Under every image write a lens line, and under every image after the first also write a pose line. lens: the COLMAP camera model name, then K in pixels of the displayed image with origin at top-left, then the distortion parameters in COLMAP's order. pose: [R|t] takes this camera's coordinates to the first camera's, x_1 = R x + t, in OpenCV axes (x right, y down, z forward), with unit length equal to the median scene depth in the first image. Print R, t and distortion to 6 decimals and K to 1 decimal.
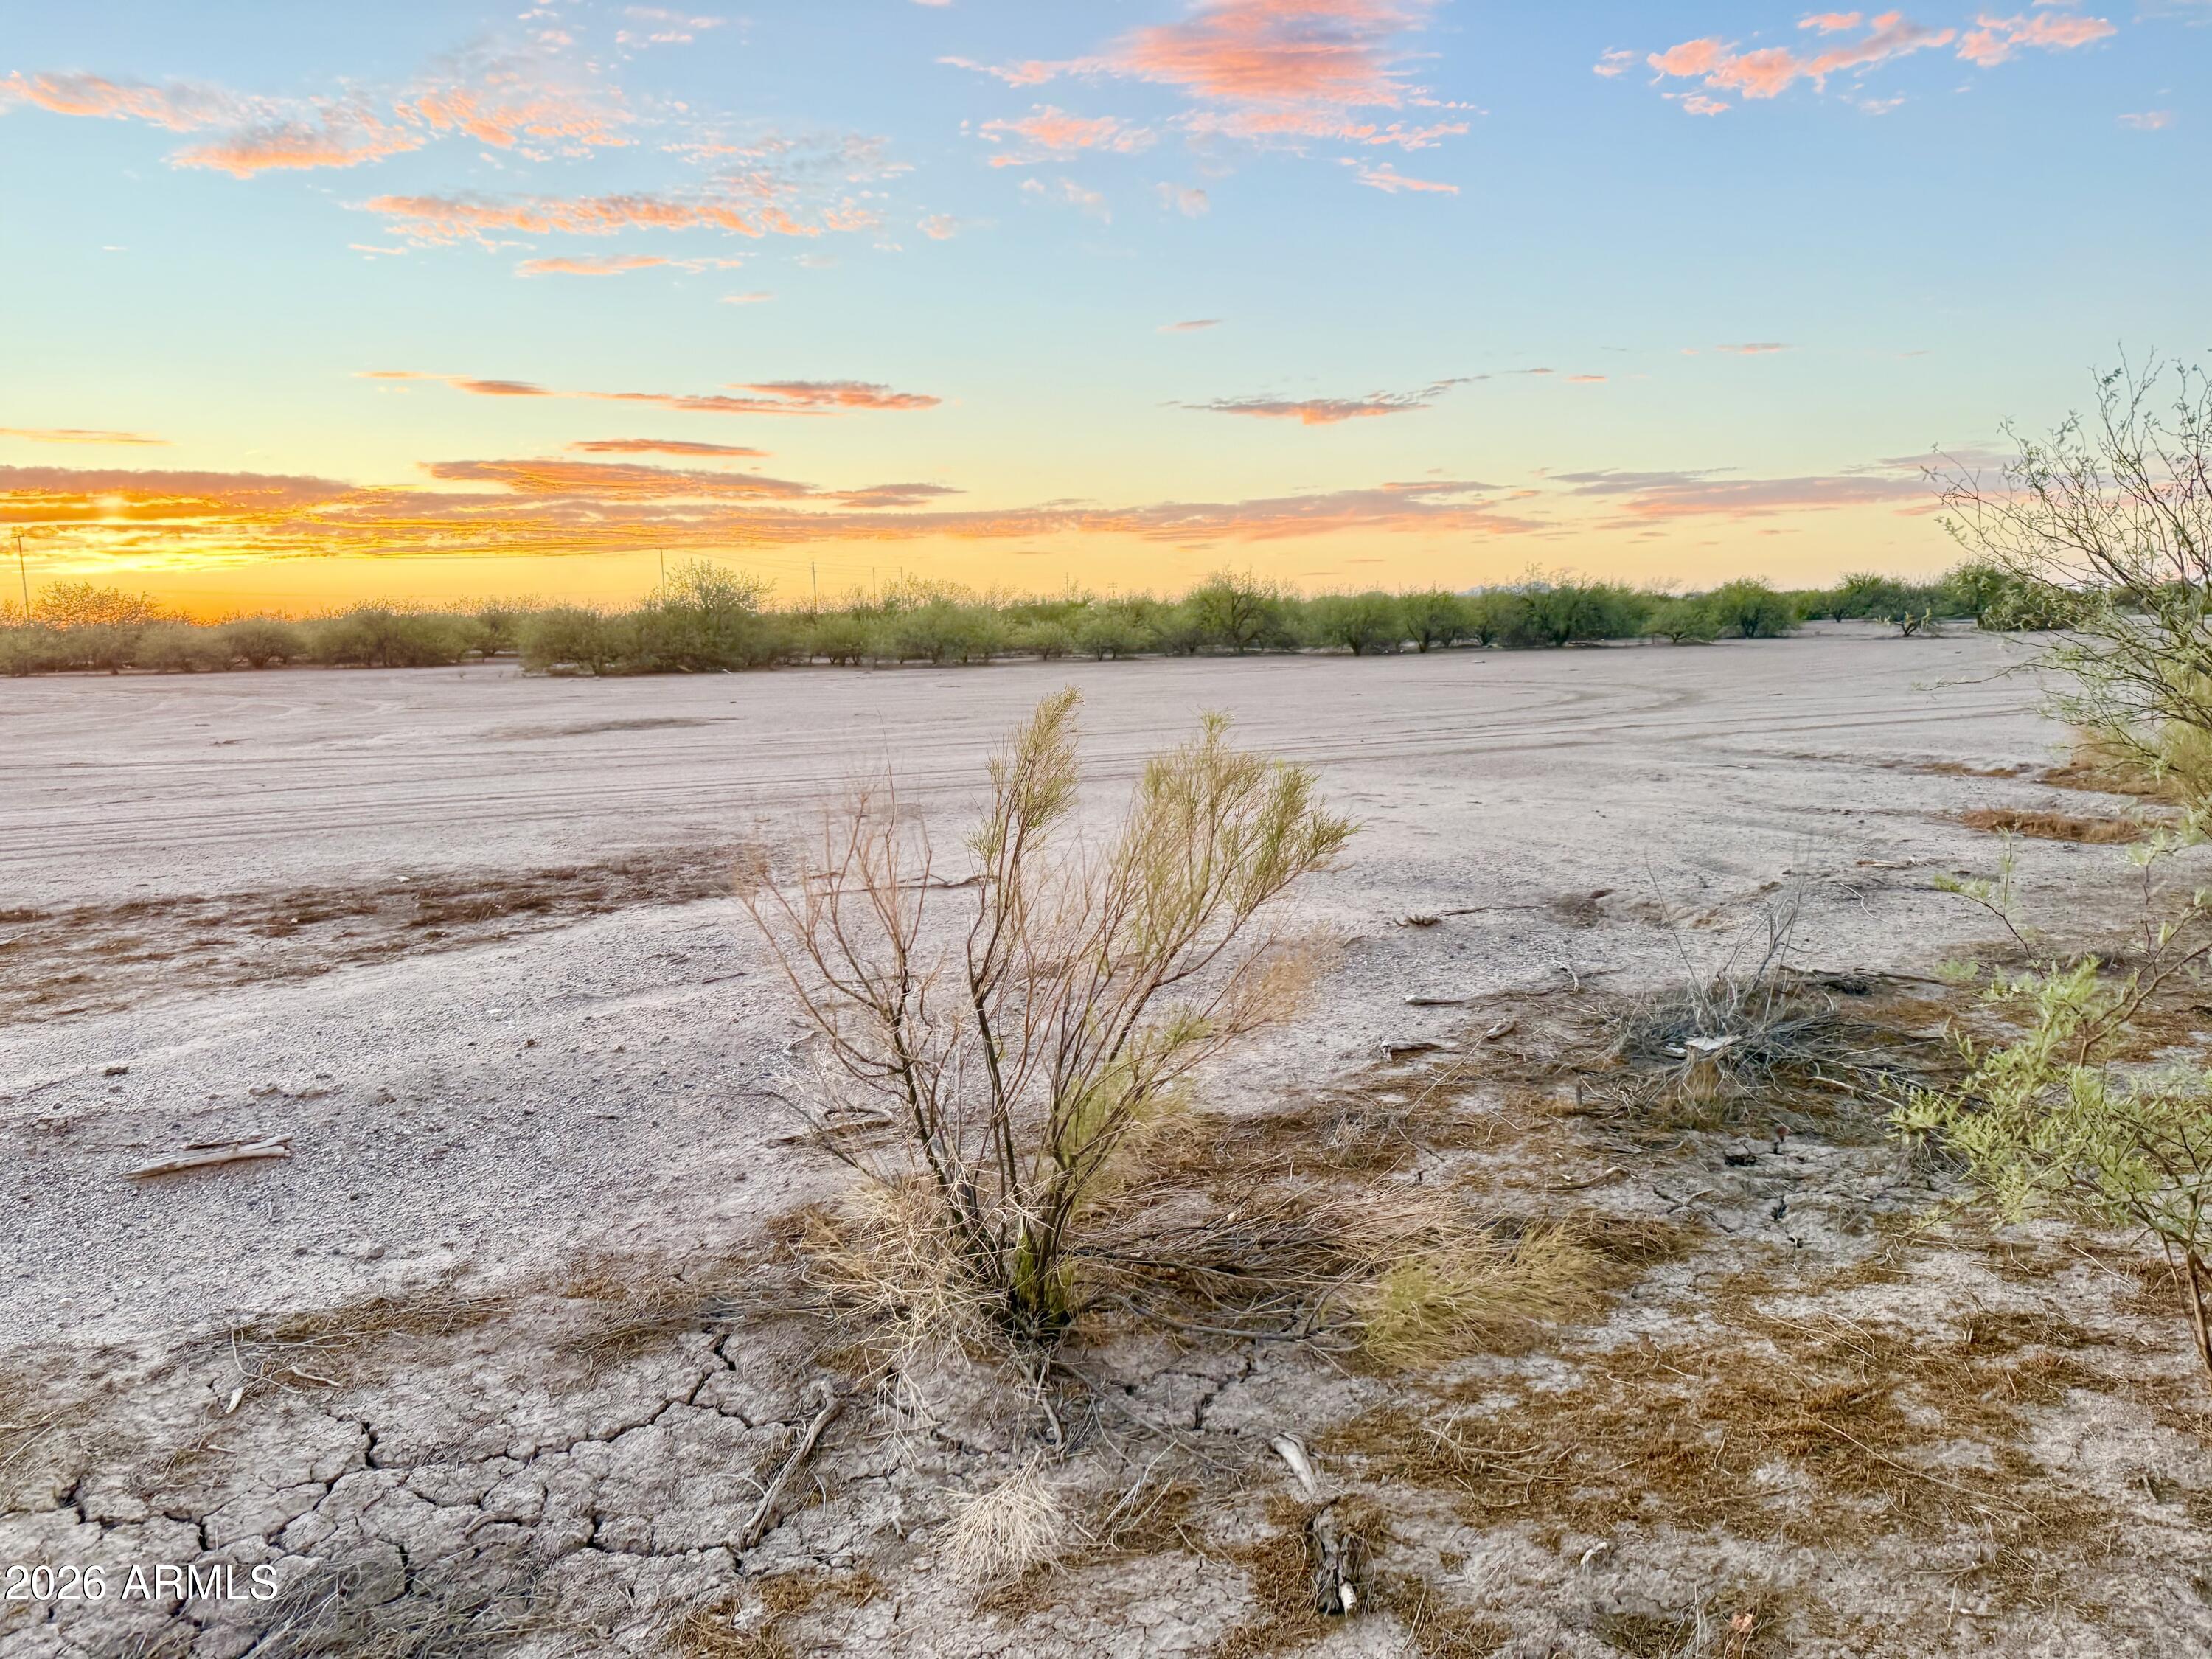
lens RADIAL K [[1541.6, 0, 1095.2], [0, 1541.6, 807.0], [0, 0, 1]] dist [0.014944, -0.020873]
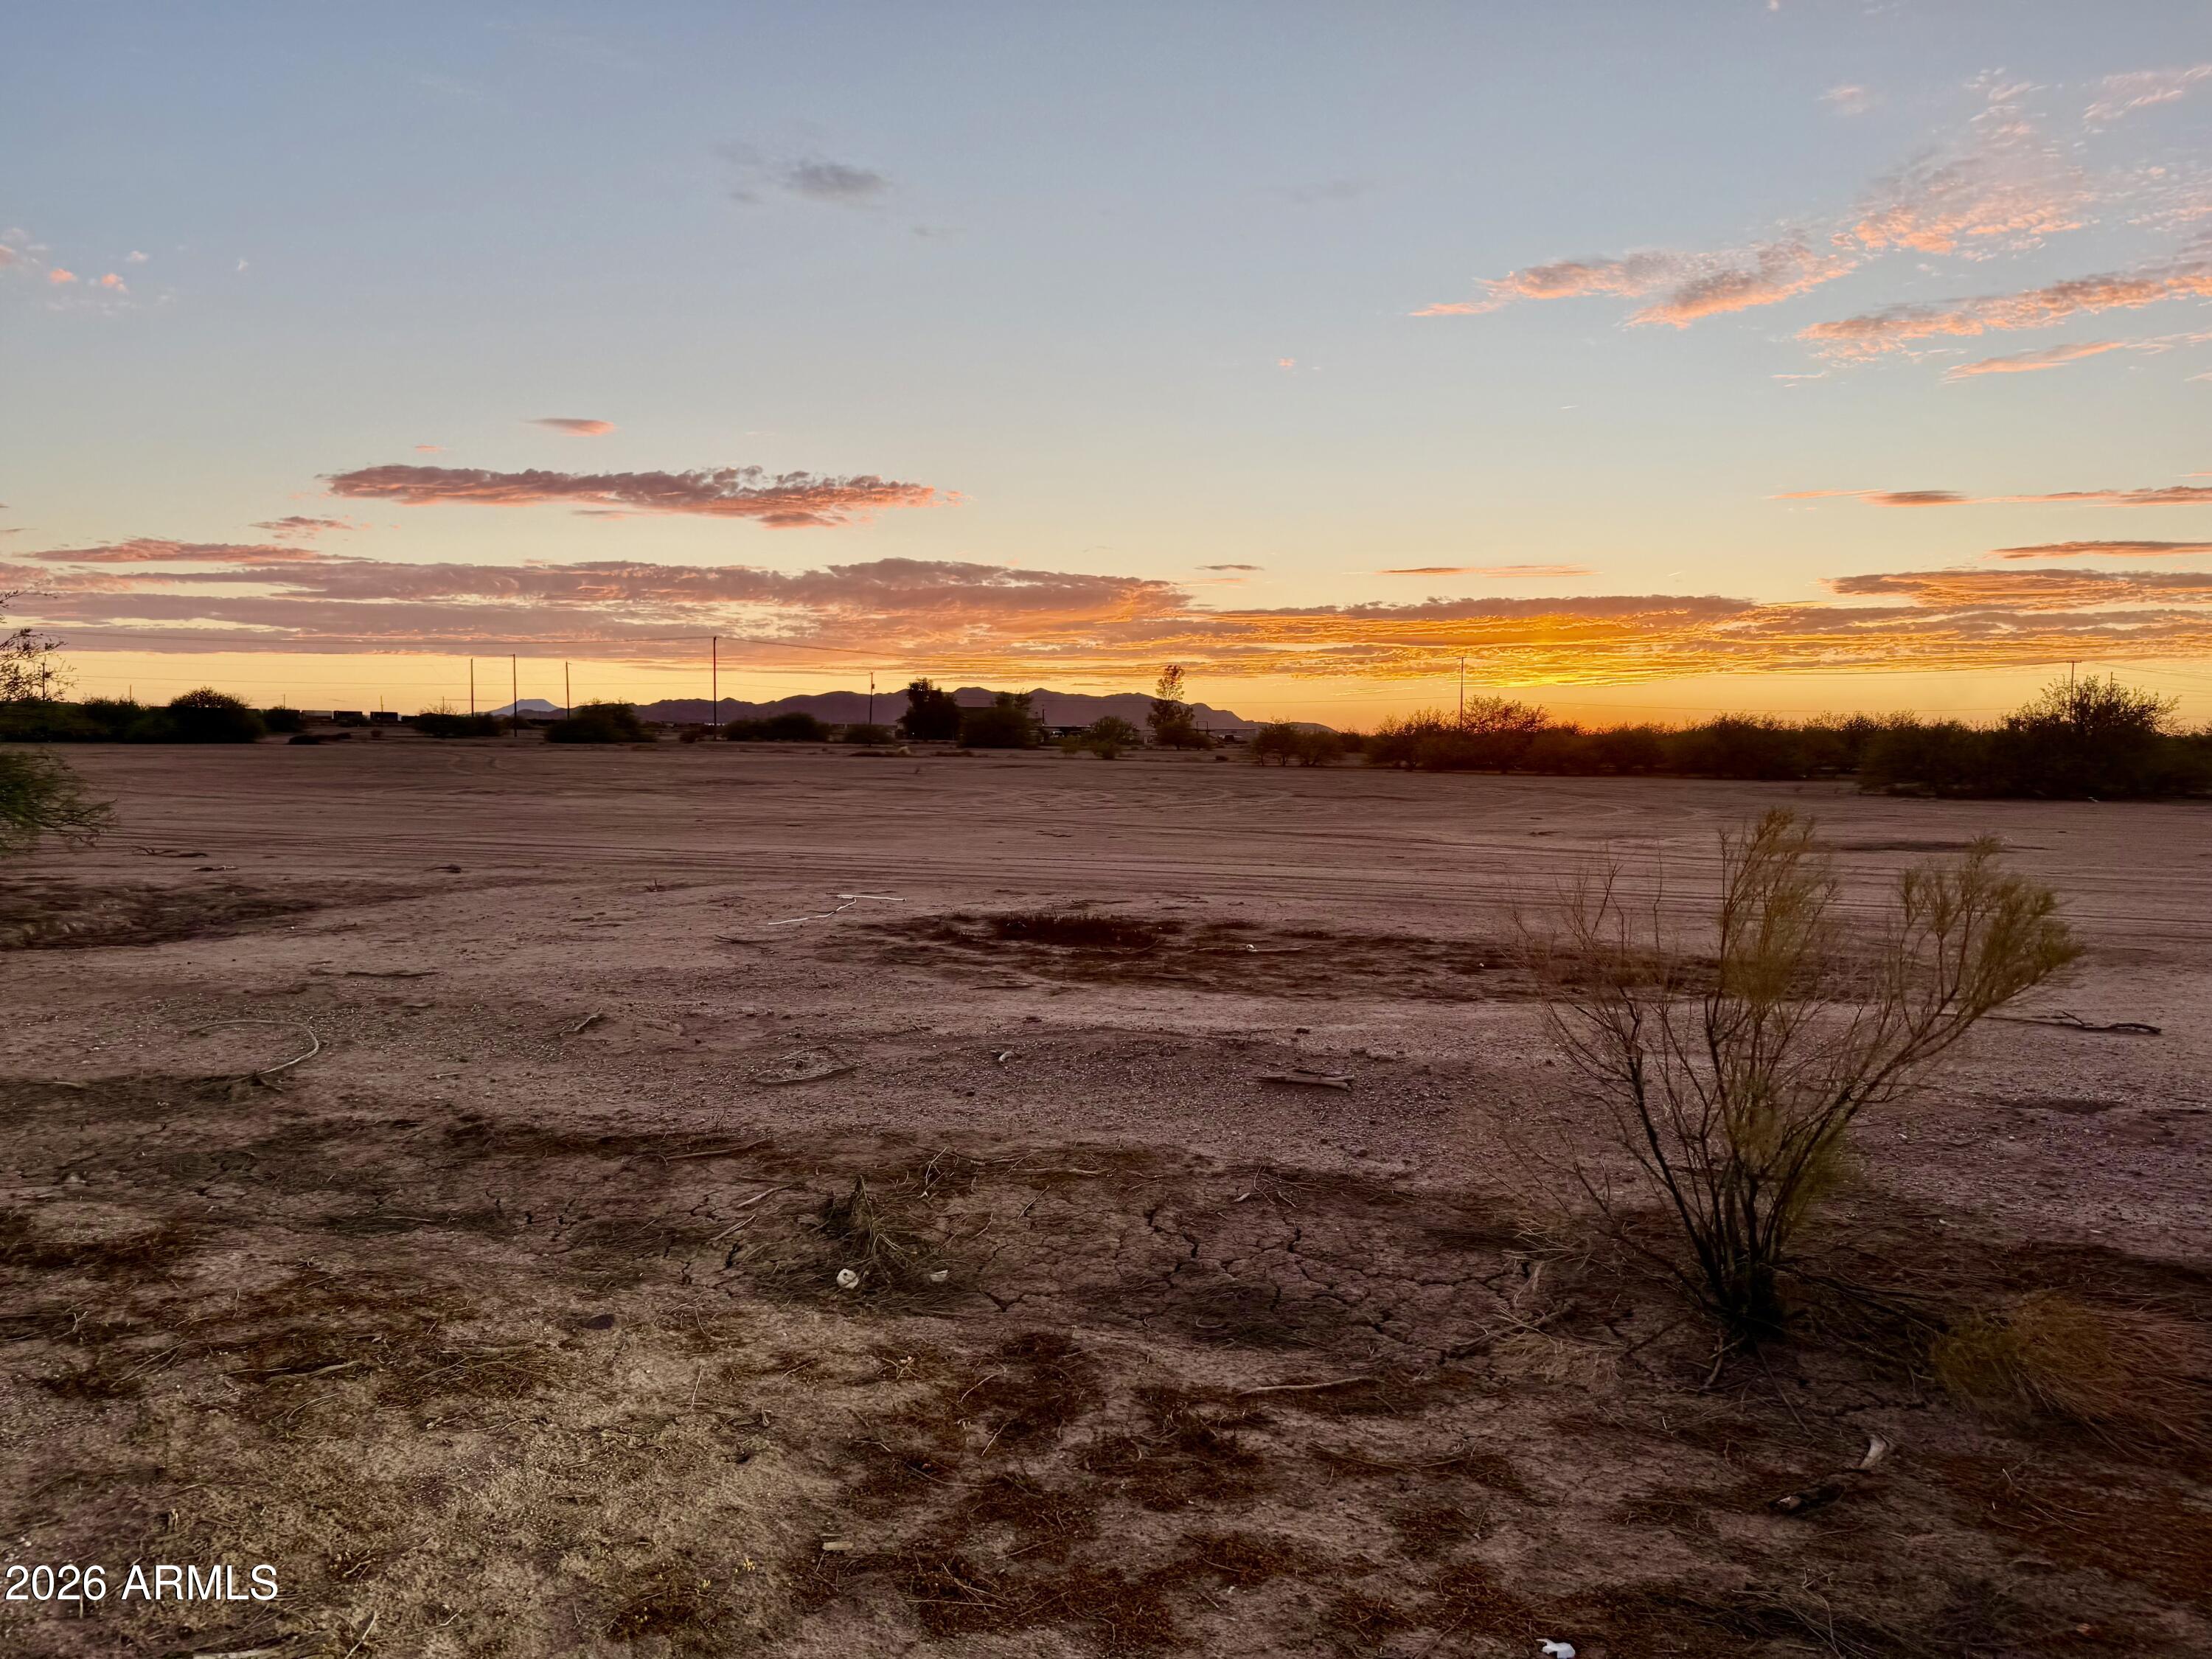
lens RADIAL K [[1556.3, 0, 1128.5], [0, 1556.3, 826.1], [0, 0, 1]] dist [0.078689, -0.177830]
pose [[0.679981, 0.069964, -0.729884, 0.474130], [-0.115756, 0.993197, -0.012637, 0.020649], [0.724035, 0.093081, 0.683454, -0.230903]]
